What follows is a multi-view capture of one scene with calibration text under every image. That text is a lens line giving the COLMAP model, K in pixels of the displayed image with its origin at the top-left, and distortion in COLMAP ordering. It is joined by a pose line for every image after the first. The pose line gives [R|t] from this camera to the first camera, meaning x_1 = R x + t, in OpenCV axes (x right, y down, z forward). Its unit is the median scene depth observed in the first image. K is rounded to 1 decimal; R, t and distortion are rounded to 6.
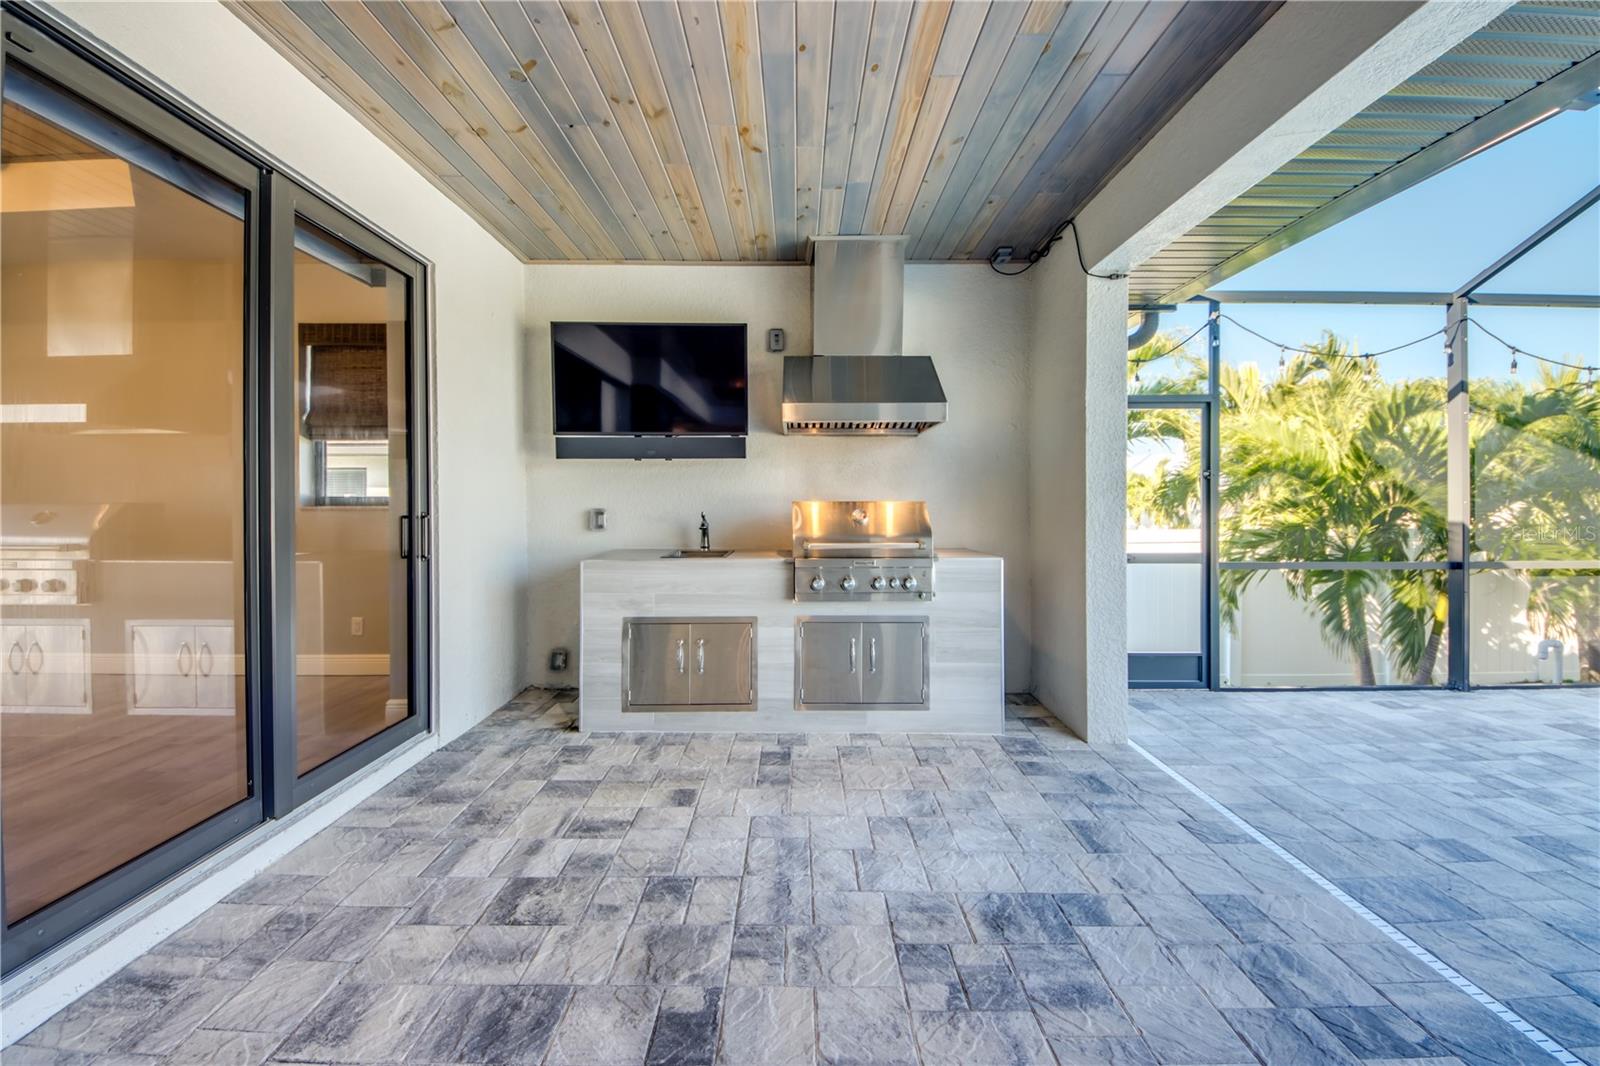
lens RADIAL K [[618.0, 0, 794.5], [0, 618.0, 527.1], [0, 0, 1]] dist [0.056397, -0.030216]
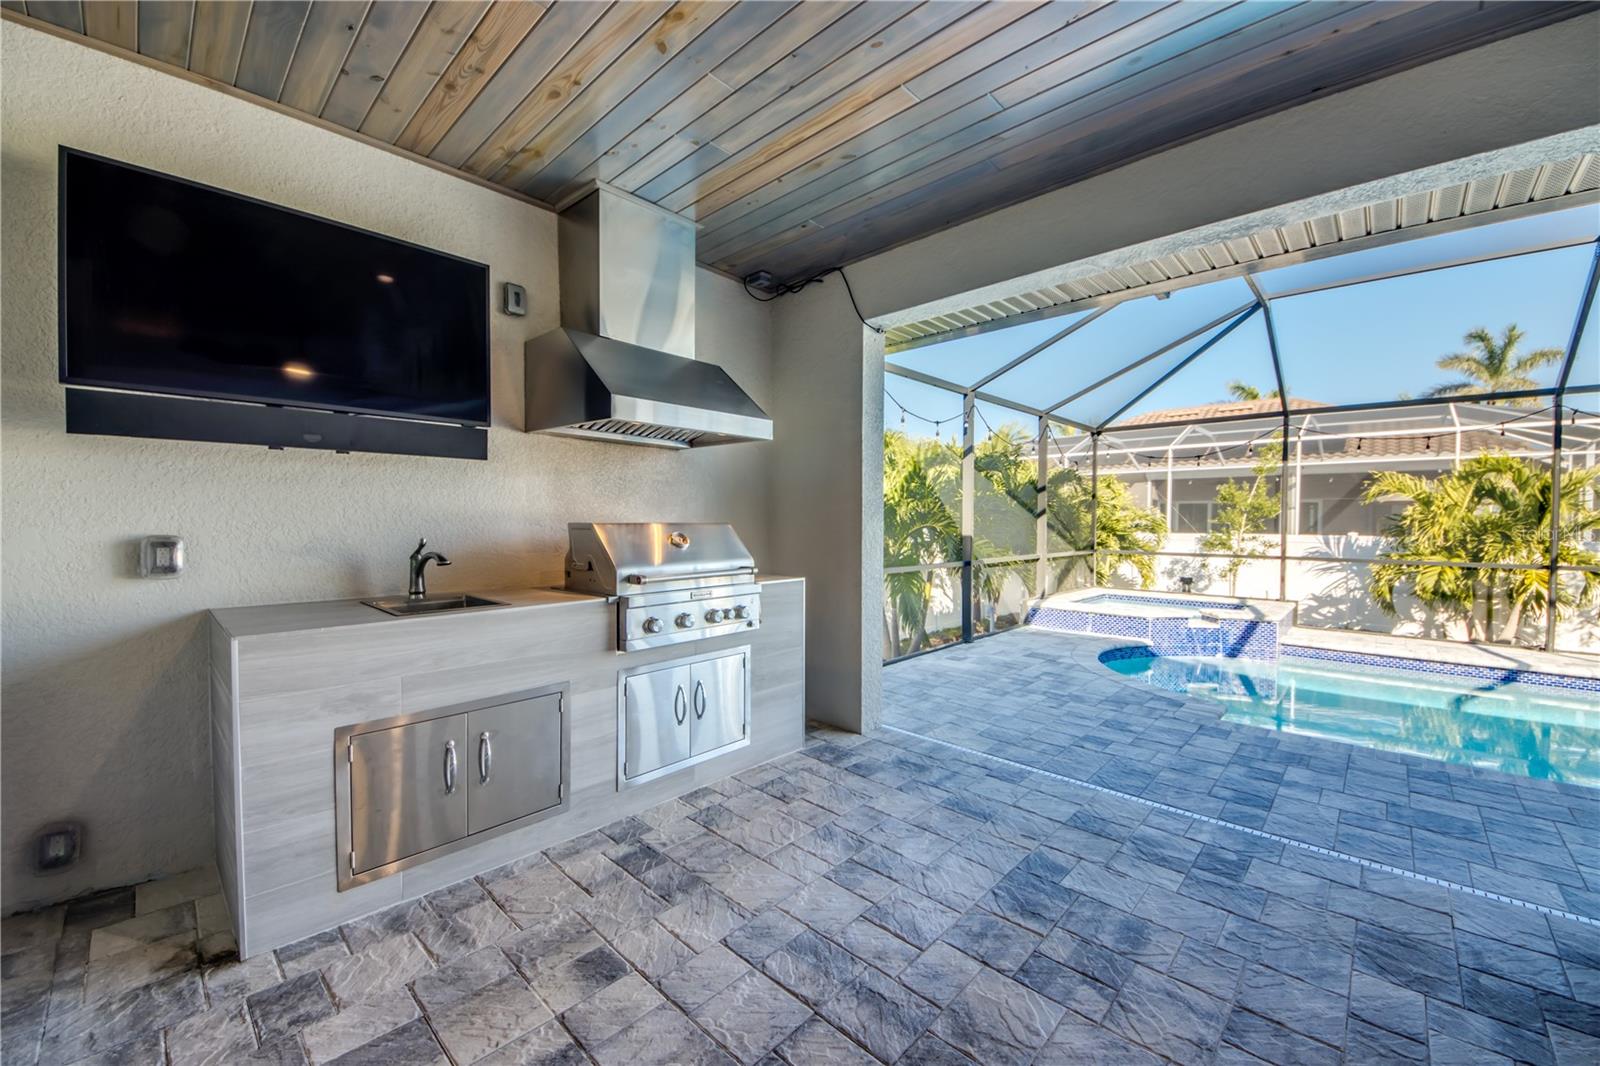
lens RADIAL K [[611.8, 0, 793.2], [0, 611.8, 550.4], [0, 0, 1]] dist [0.056862, -0.039776]
pose [[0.679427, -0.033438, 0.732980, -0.443852], [0.020939, 0.999438, 0.026185, -0.025529], [-0.733444, -0.002444, 0.679746, 0.338079]]
